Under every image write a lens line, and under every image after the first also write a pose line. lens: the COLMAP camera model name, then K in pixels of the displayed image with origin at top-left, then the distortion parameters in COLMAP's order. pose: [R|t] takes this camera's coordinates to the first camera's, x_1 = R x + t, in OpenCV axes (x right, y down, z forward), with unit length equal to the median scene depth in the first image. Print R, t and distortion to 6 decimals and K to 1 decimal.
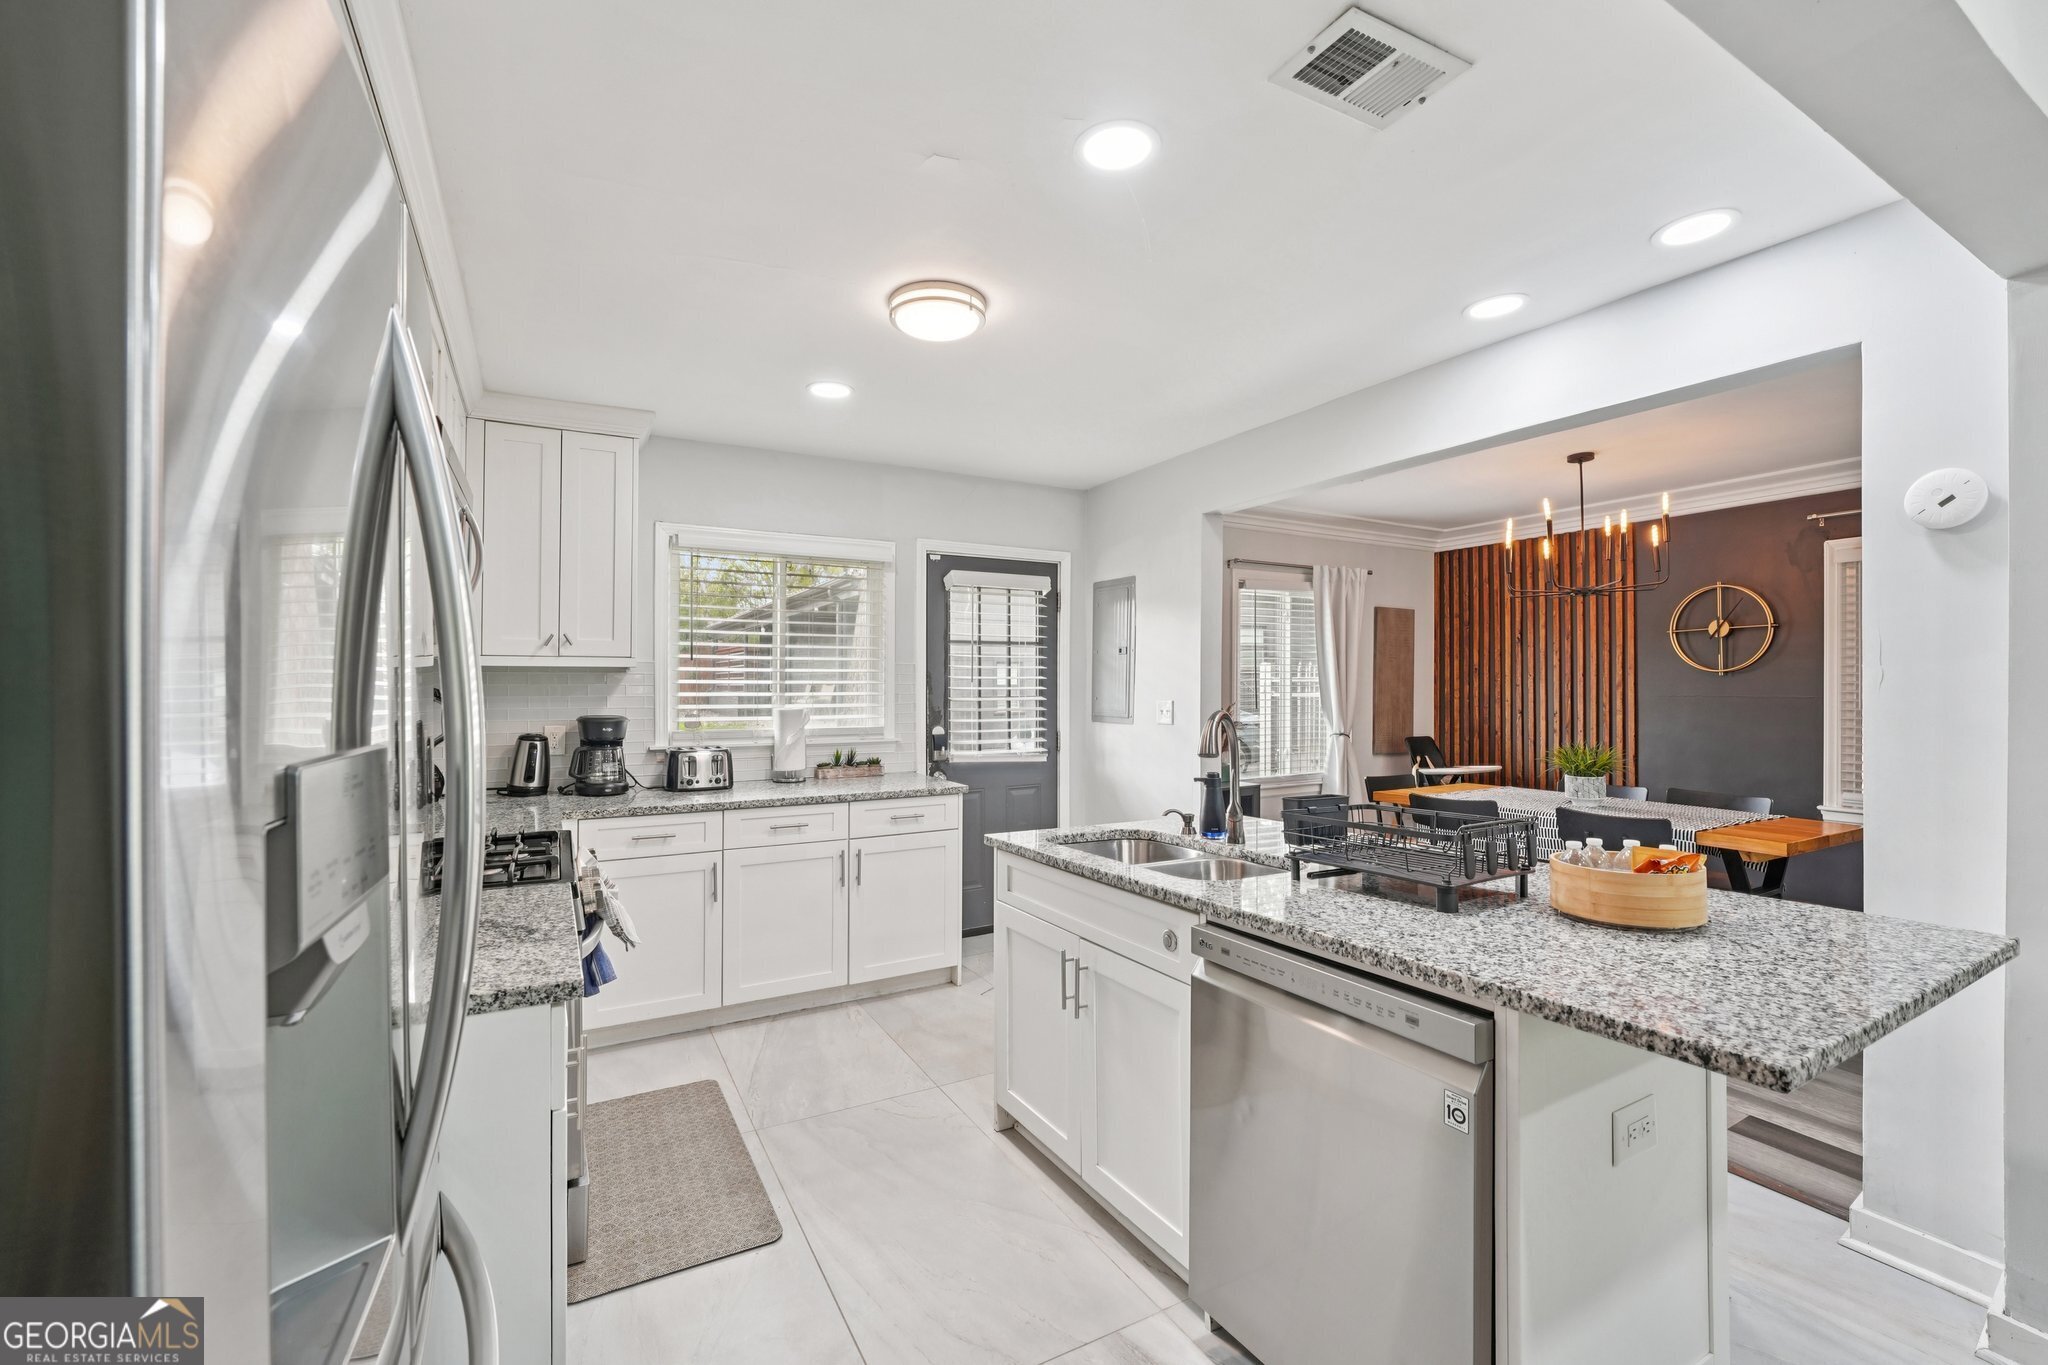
lens RADIAL K [[850.1, 0, 1017.4], [0, 850.1, 678.2], [0, 0, 1]] dist [-0.009919, -0.000215]
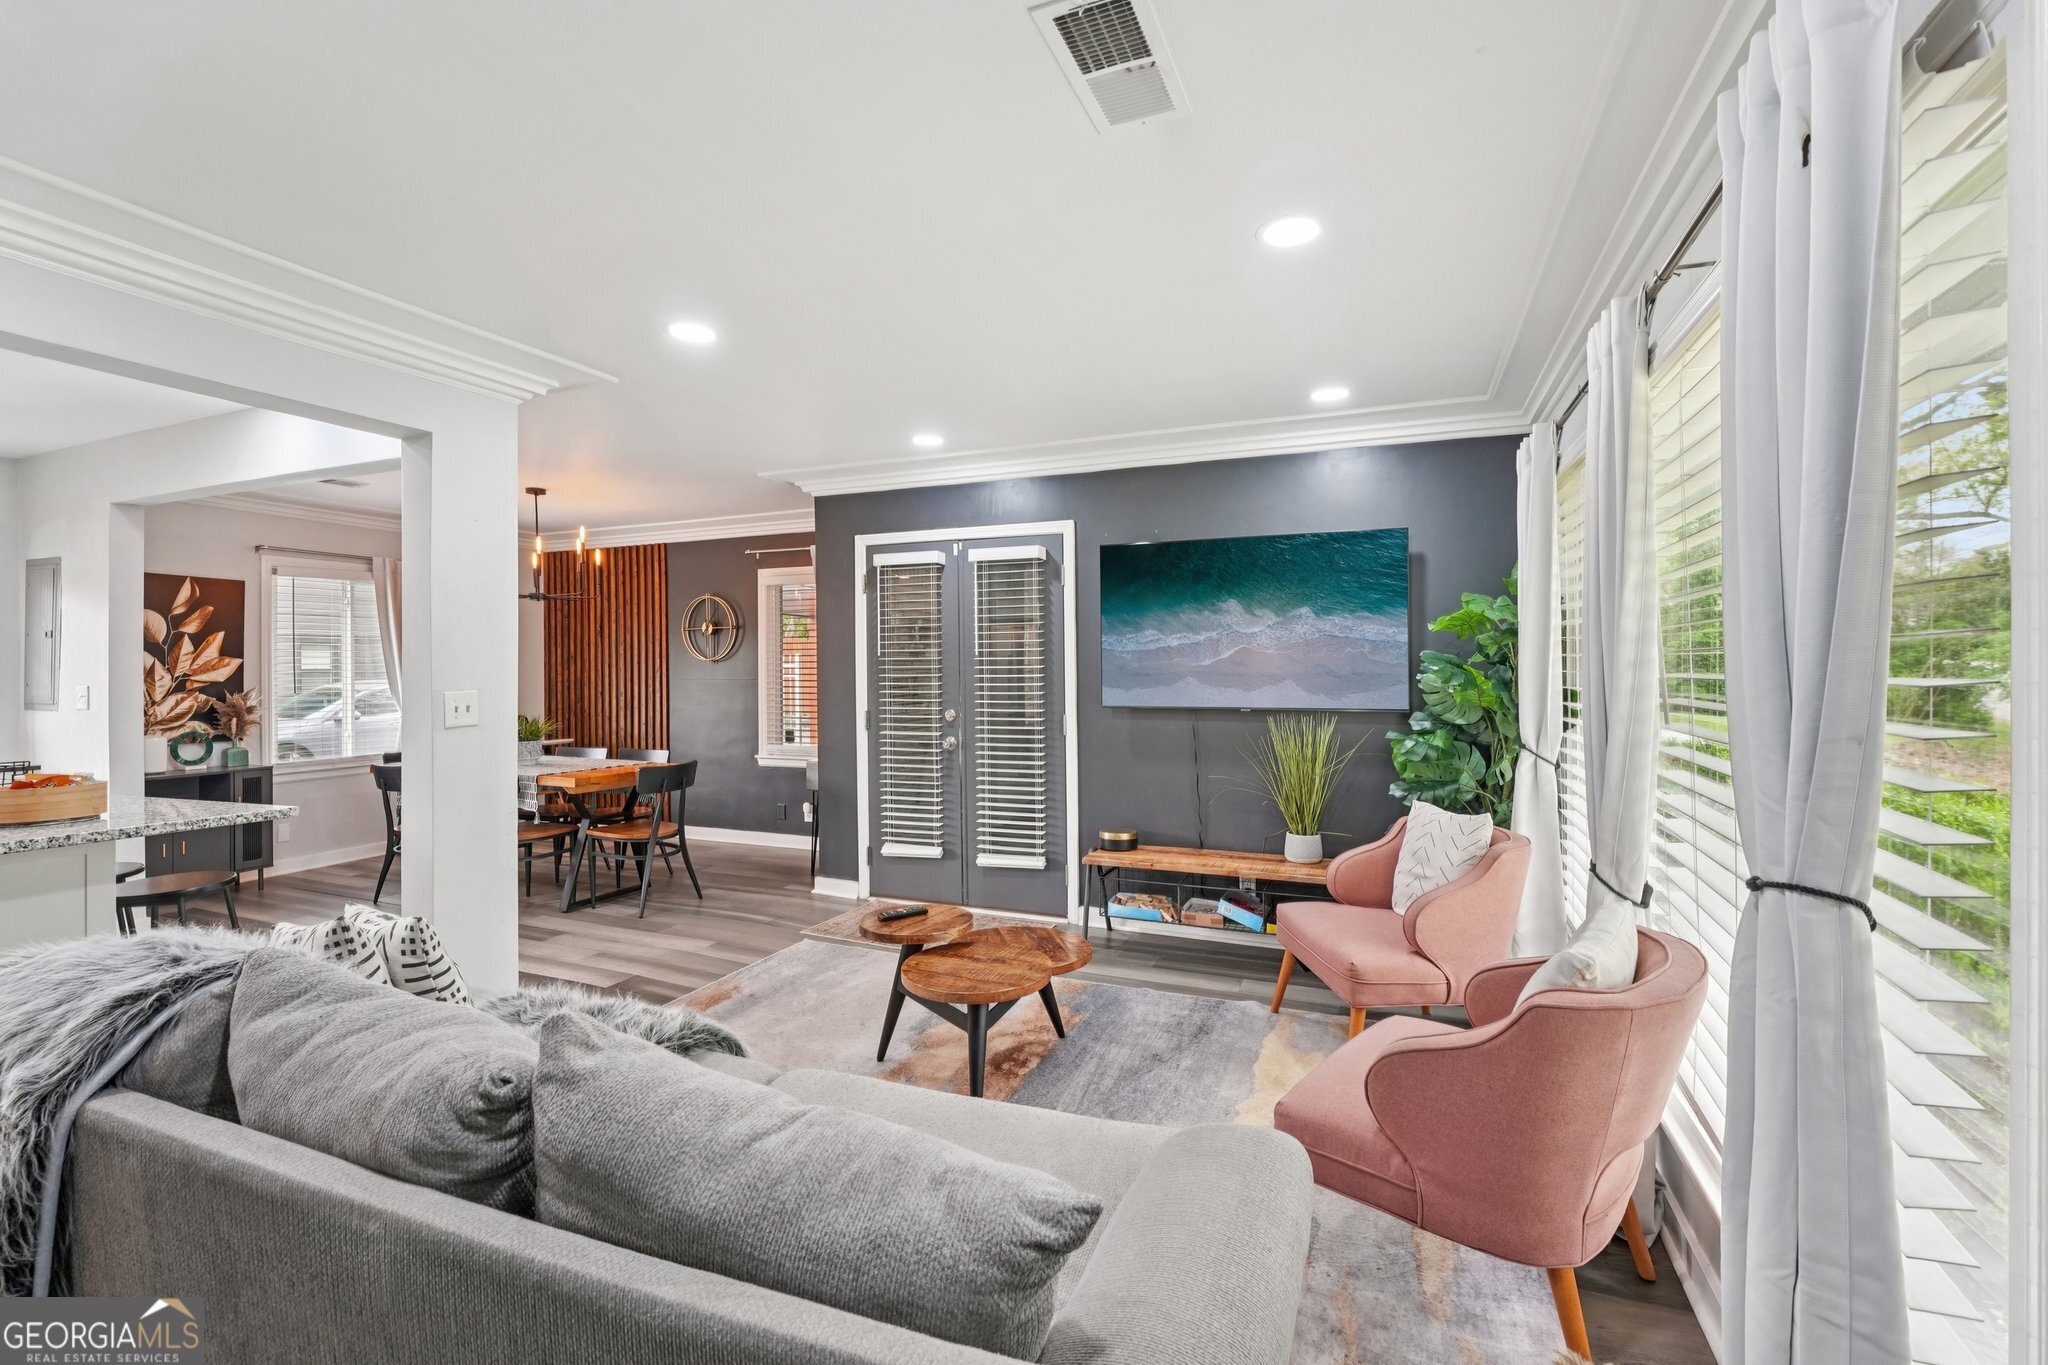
lens RADIAL K [[884.4, 0, 1018.9], [0, 884.4, 673.6], [0, 0, 1]] dist [-0.018283, -0.000215]
pose [[0.785330, -0.001910, 0.619075, 0.408304], [-0.005421, 0.999936, 0.009962, -0.004019], [-0.619054, -0.011180, 0.785269, -0.471048]]
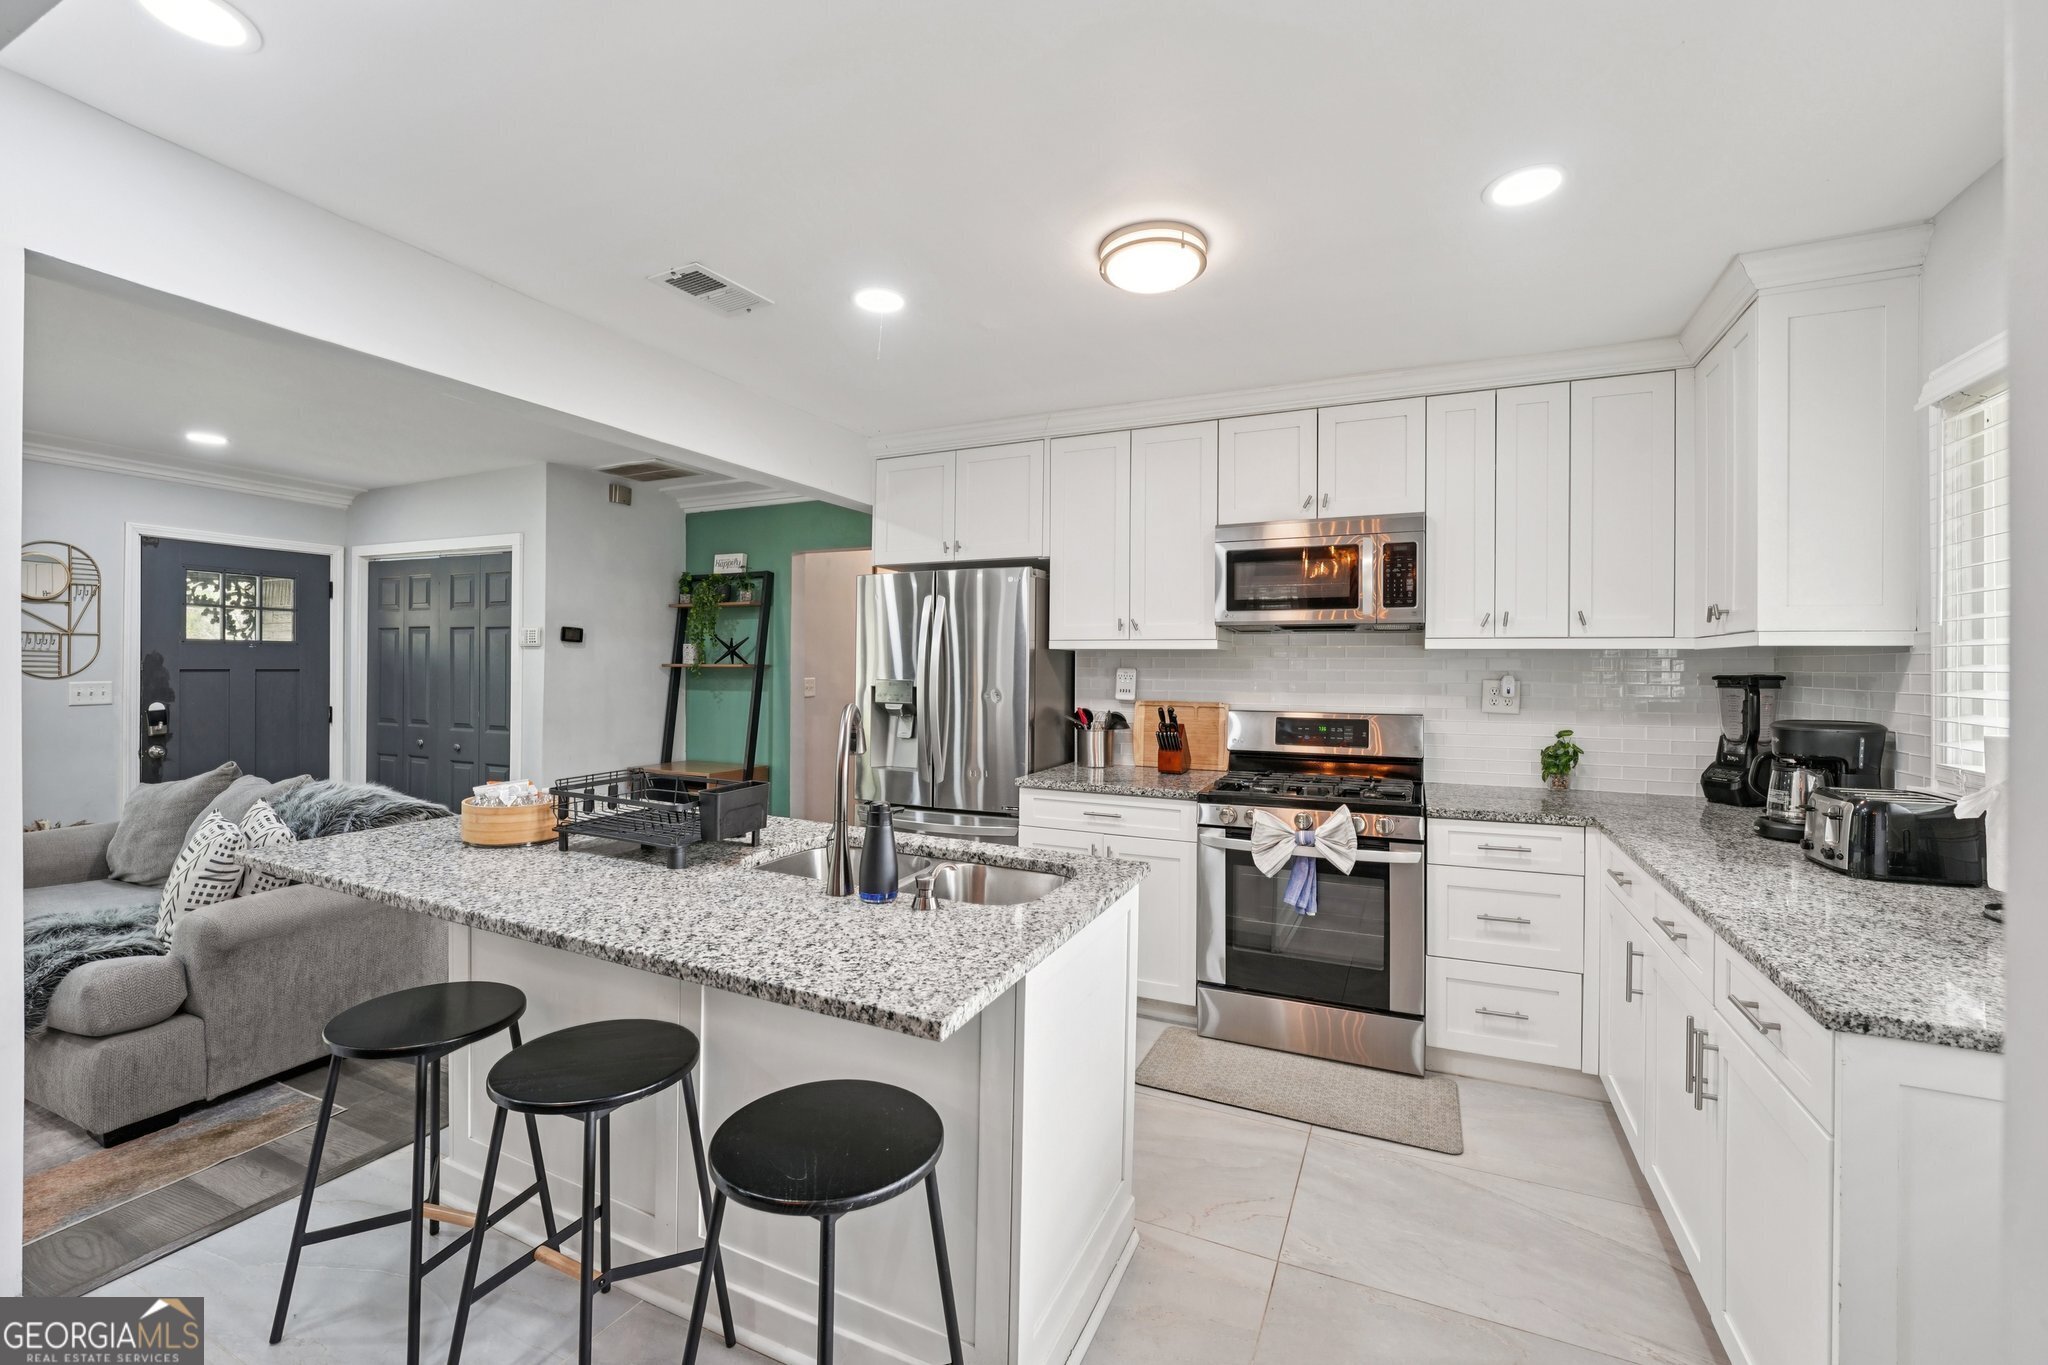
lens RADIAL K [[853.1, 0, 1023.2], [0, 853.1, 669.7], [0, 0, 1]] dist [-0.009774, 0.000172]
pose [[-0.813396, 0.001278, -0.581708, 0.317063], [0.002951, 0.999994, -0.001930, 0.005041], [0.581702, -0.003286, -0.813395, 0.979459]]
